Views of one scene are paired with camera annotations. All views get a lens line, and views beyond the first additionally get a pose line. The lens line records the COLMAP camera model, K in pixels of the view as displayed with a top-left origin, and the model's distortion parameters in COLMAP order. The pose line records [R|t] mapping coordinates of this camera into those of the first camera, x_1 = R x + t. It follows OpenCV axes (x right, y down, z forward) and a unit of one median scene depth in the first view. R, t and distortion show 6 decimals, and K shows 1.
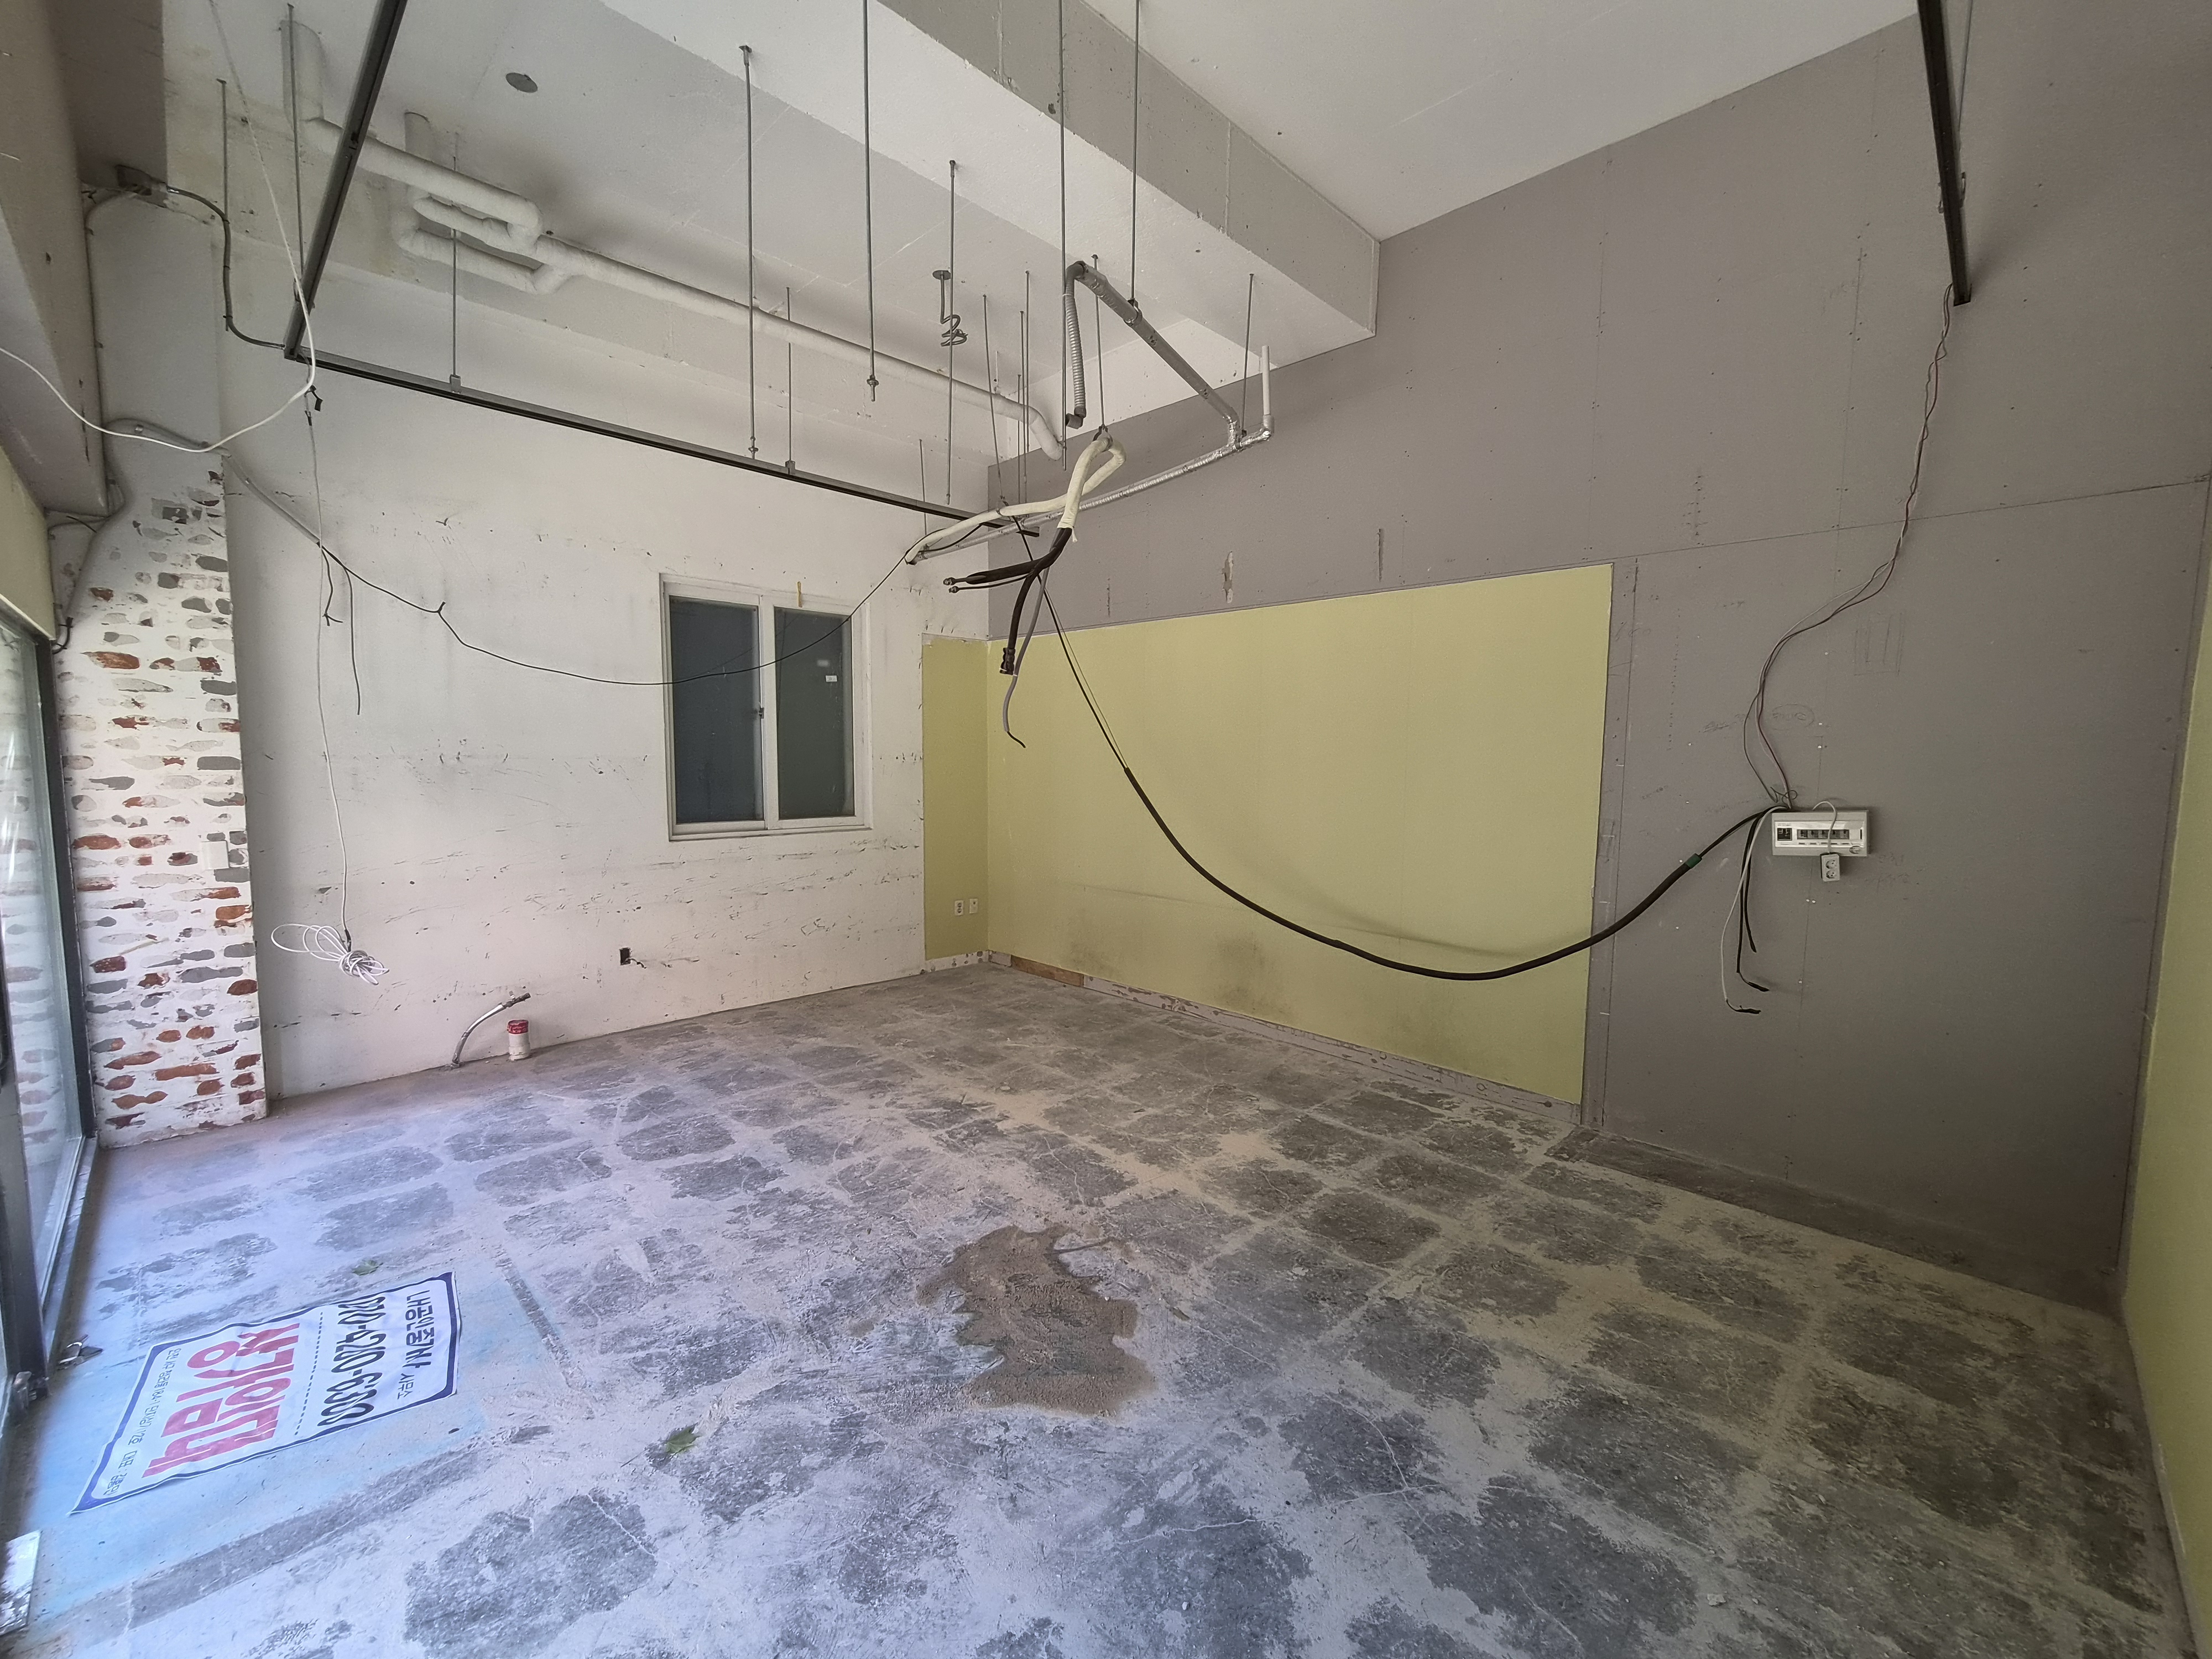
lens RADIAL K [[890.3, 0, 1112.5], [0, 890.3, 832.5], [0, 0, 1]] dist [0.004746, -0.006479]
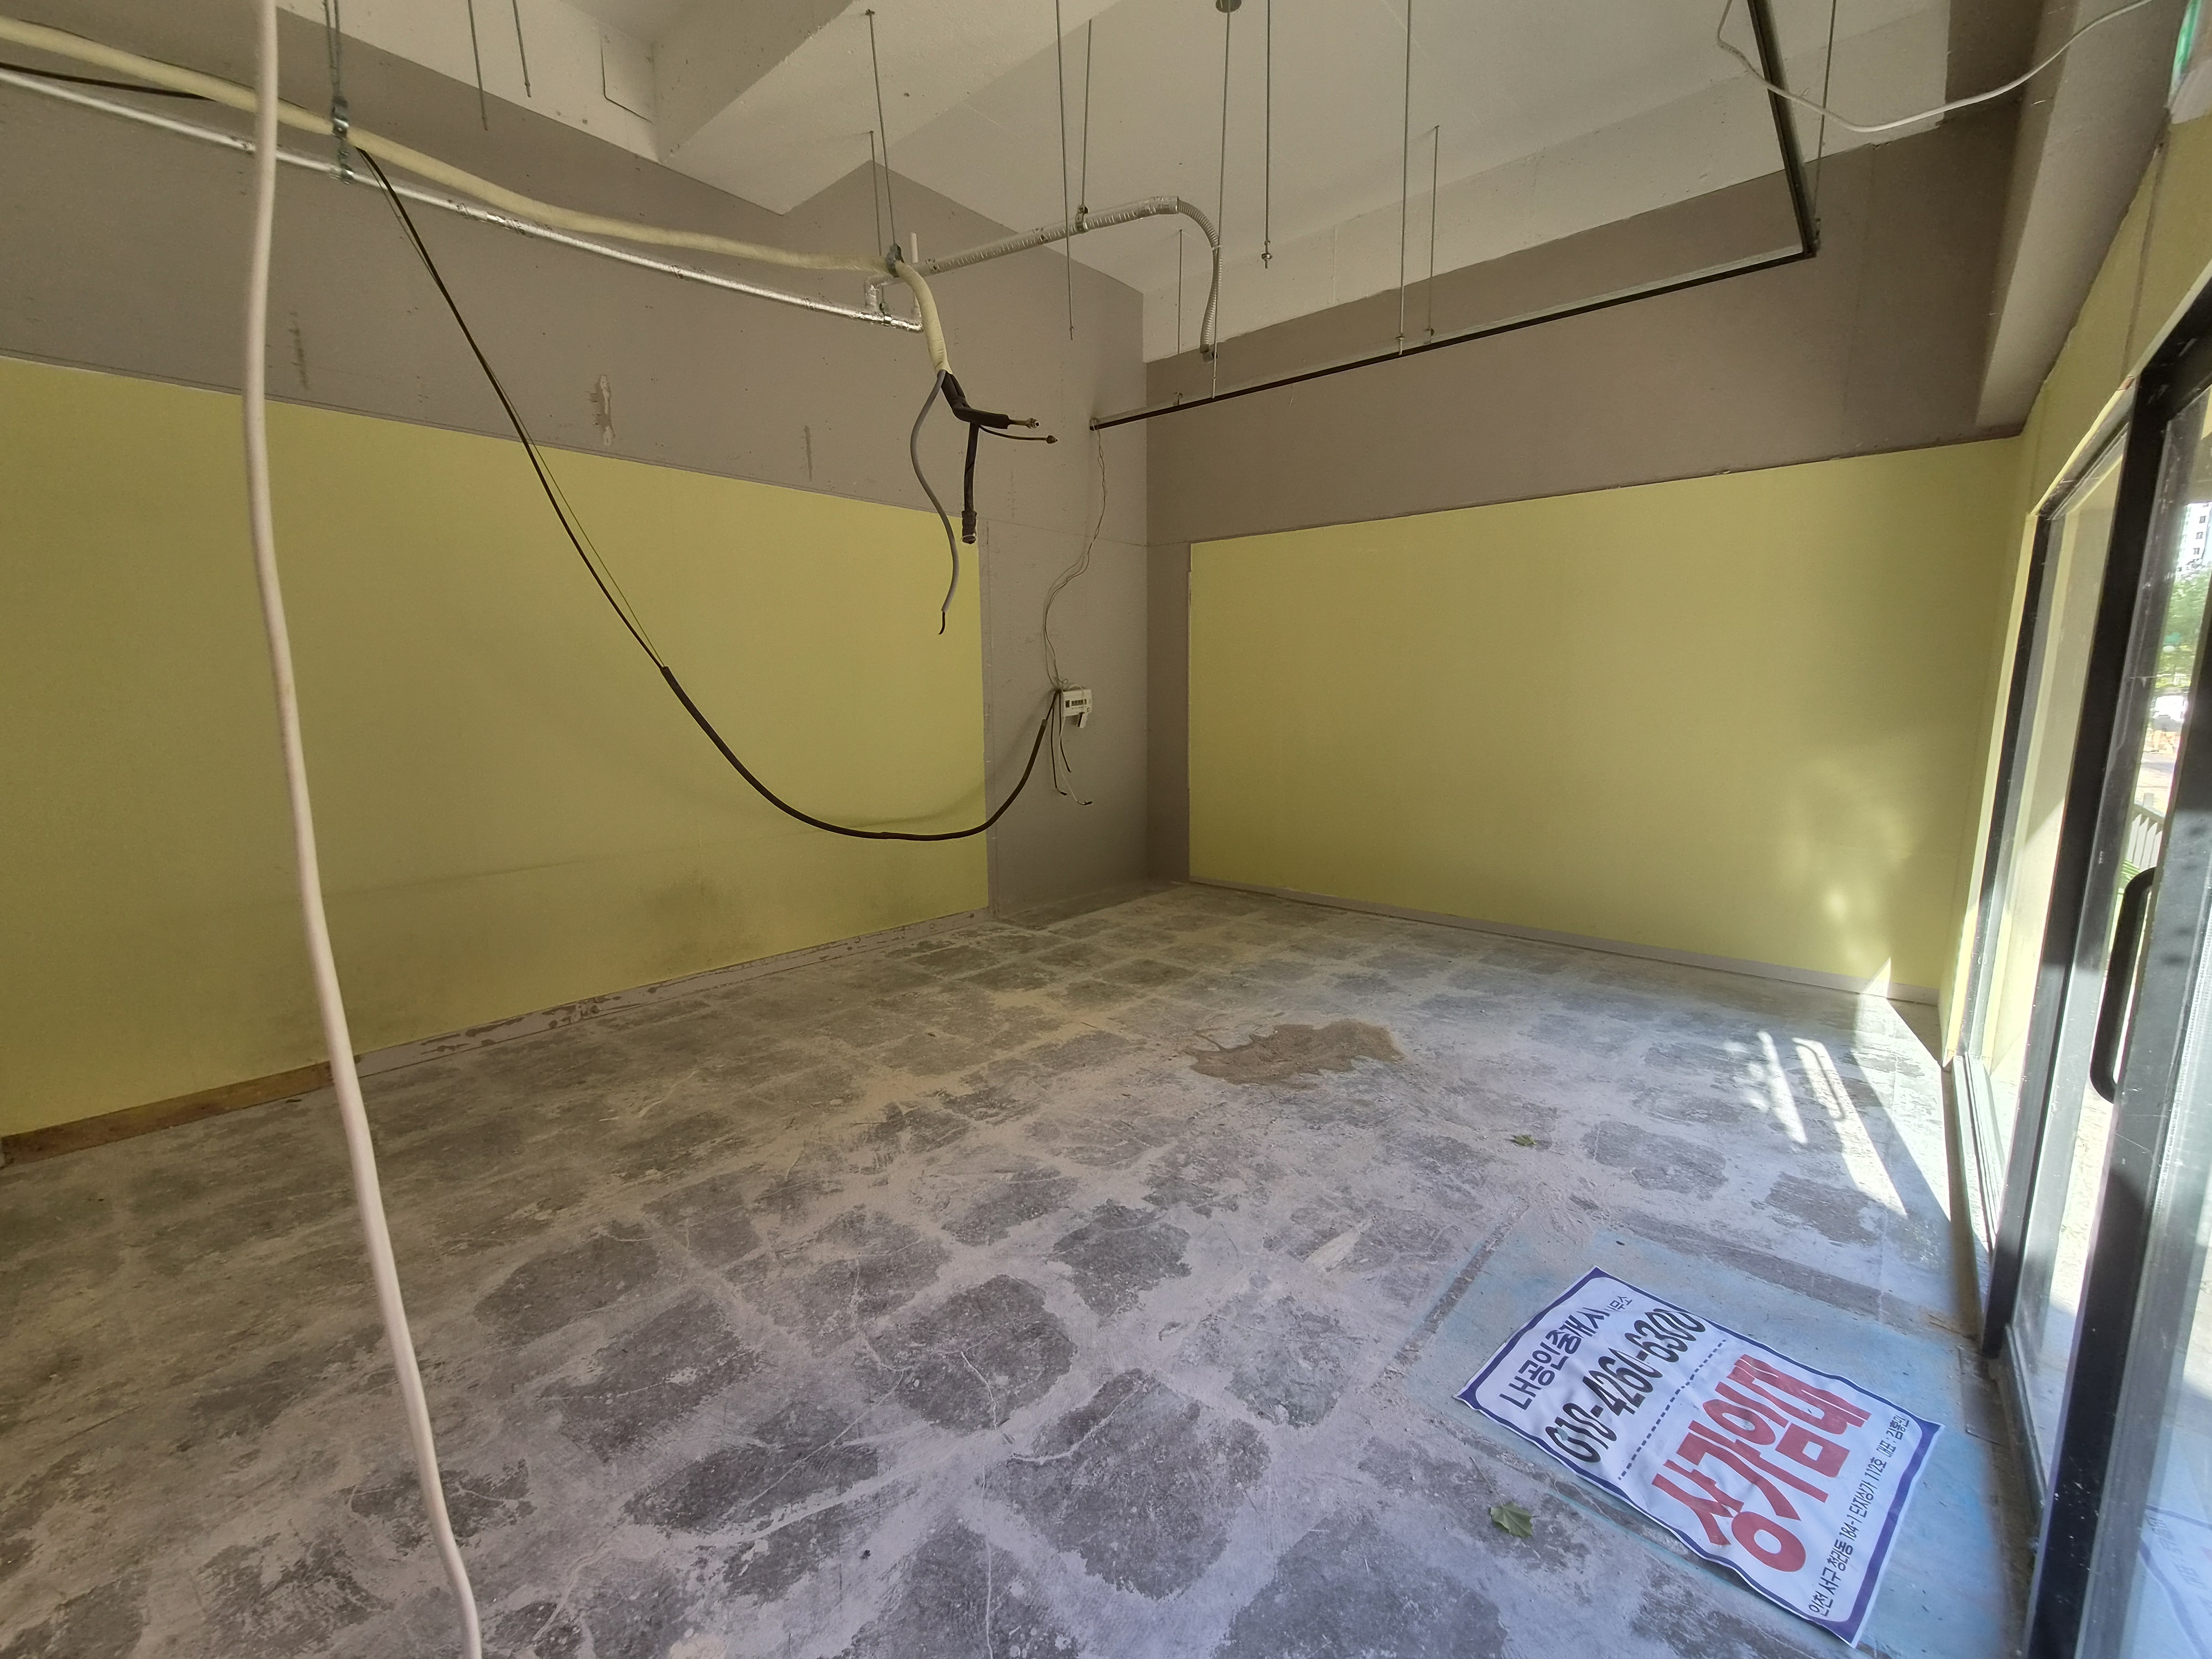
lens RADIAL K [[920.4, 0, 1106.0], [0, 920.4, 829.5], [0, 0, 1]] dist [-0.009836, 0.000221]
pose [[-0.051190, -0.161688, 0.985513, -1.011339], [0.093955, 0.981651, 0.165935, -0.045835], [-0.994260, 0.101088, -0.035059, 0.939947]]
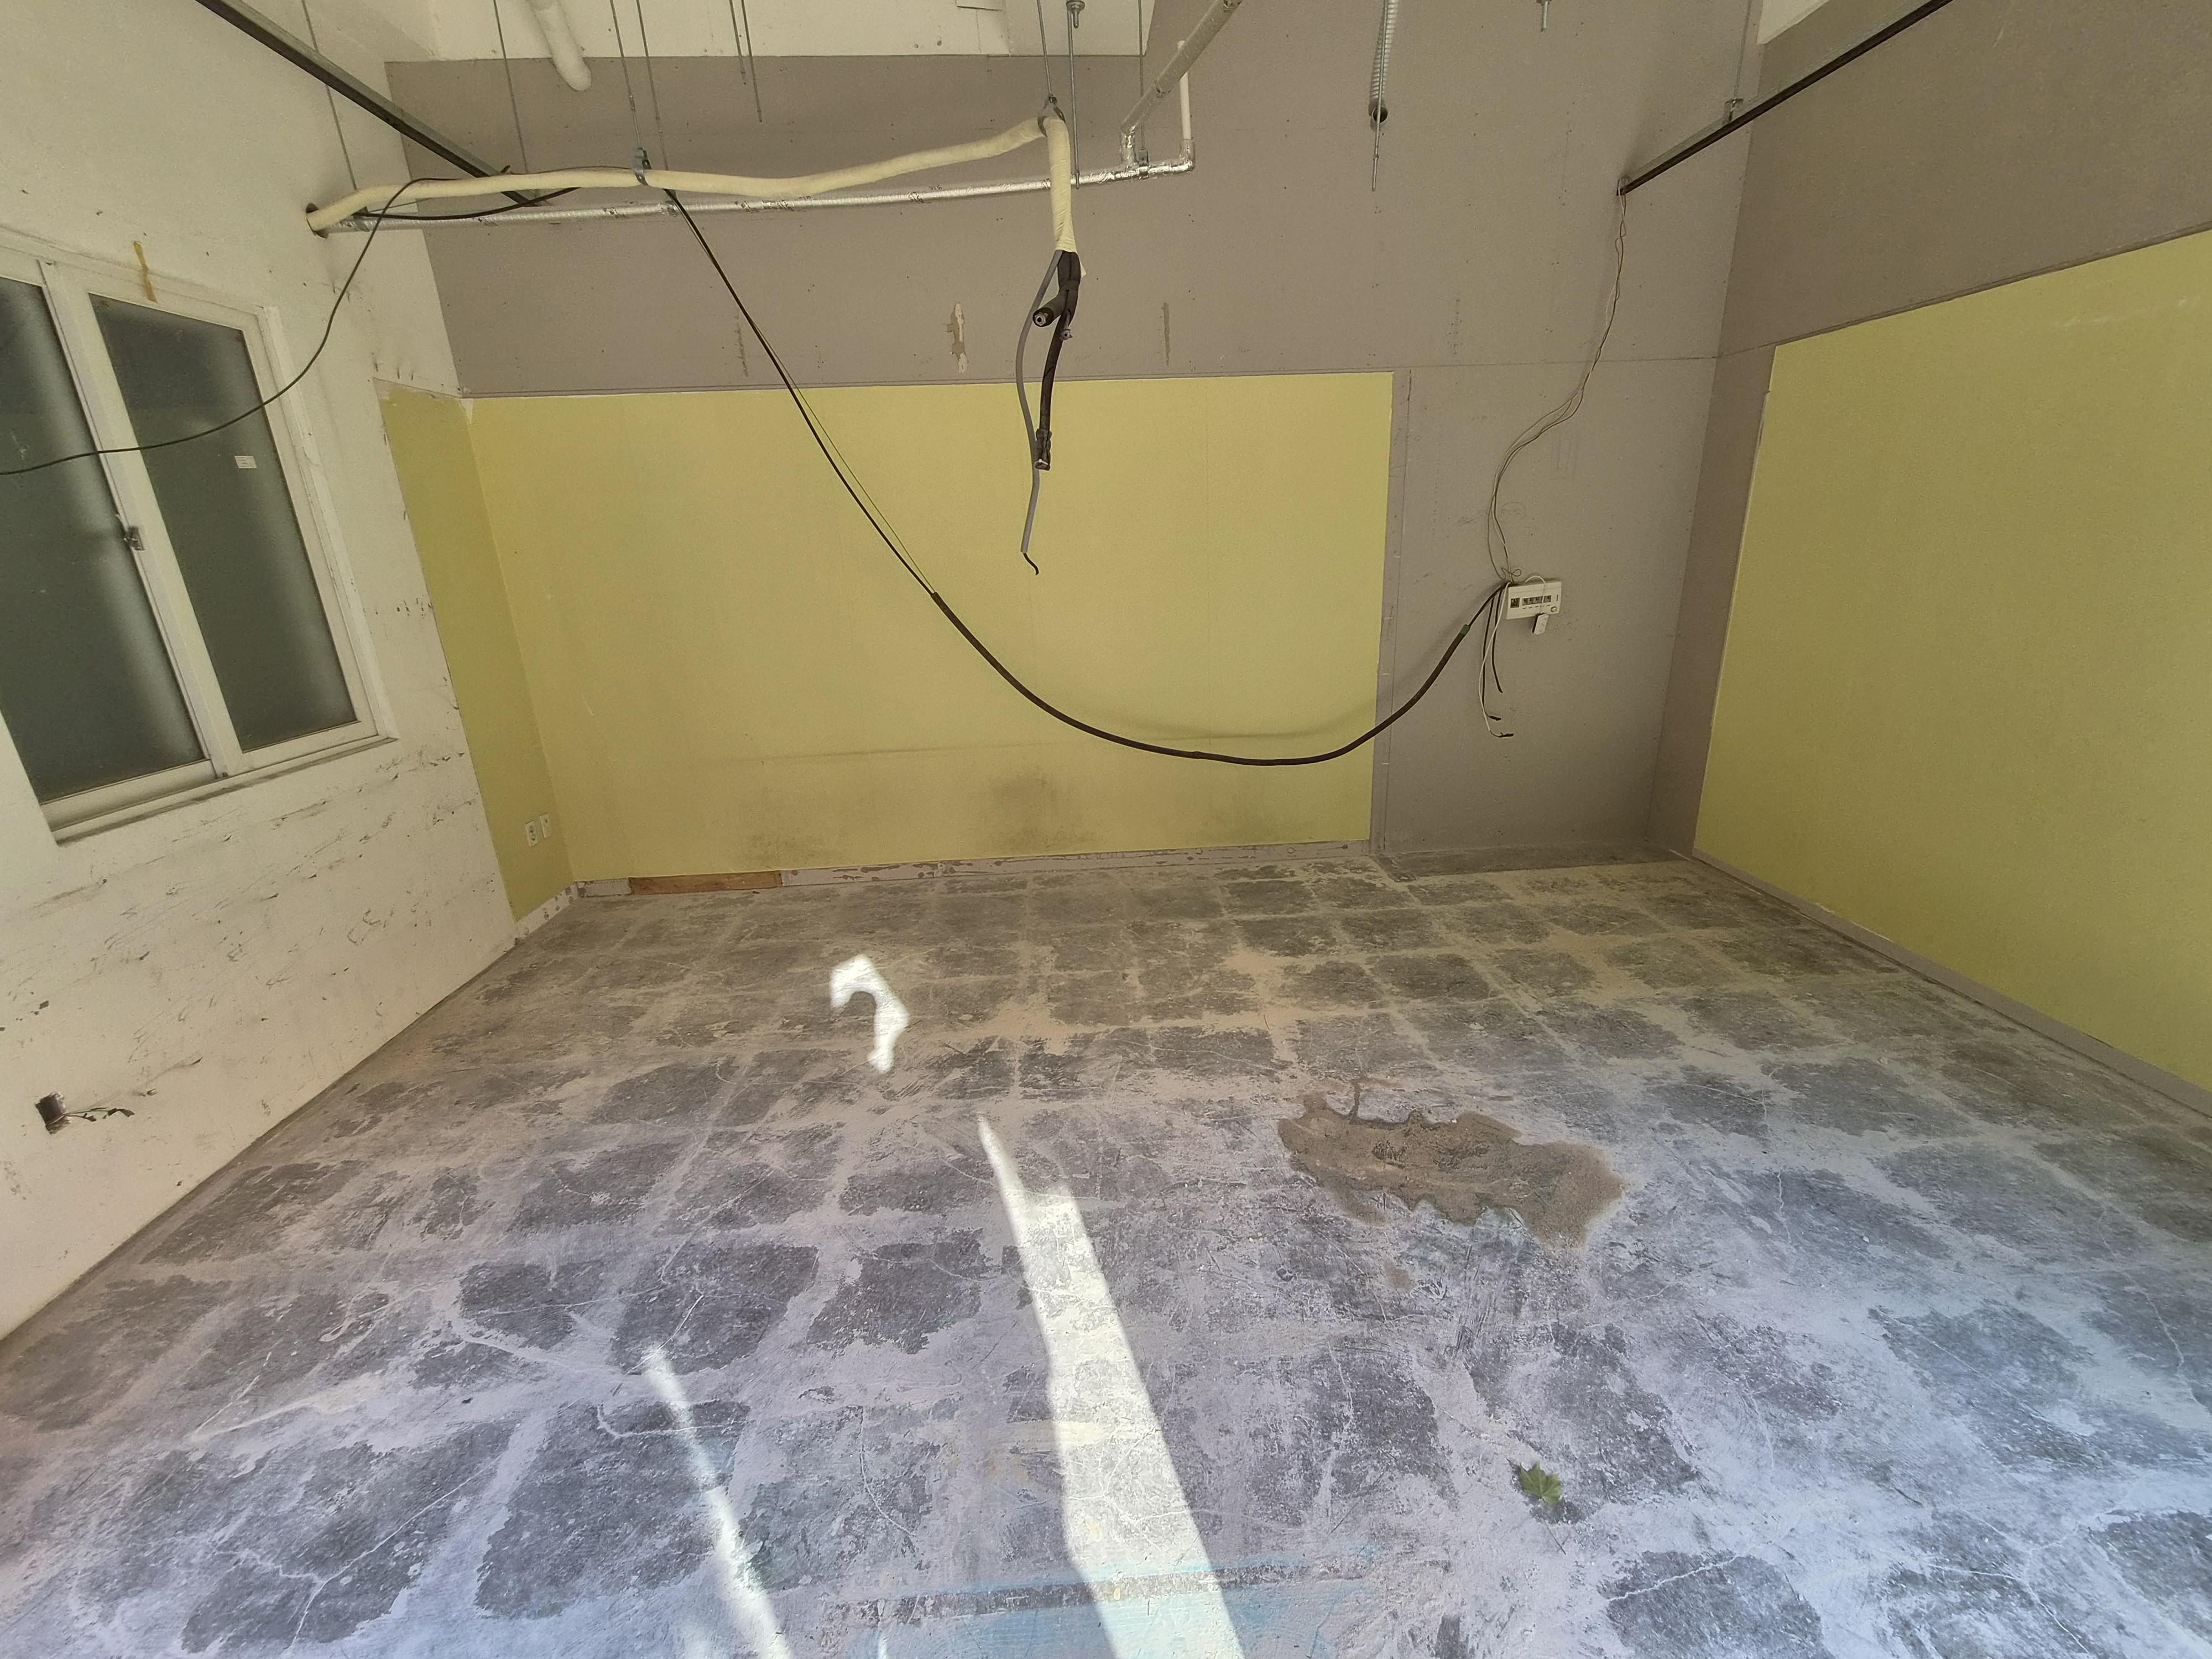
lens RADIAL K [[910.6, 0, 1106.0], [0, 910.6, 829.5], [0, 0, 1]] dist [-0.001921, 0.000179]
pose [[0.673548, -0.259903, 0.691942, -0.667849], [0.109995, 0.960961, 0.253880, -0.080670], [-0.730913, -0.094890, 0.675842, 0.449466]]
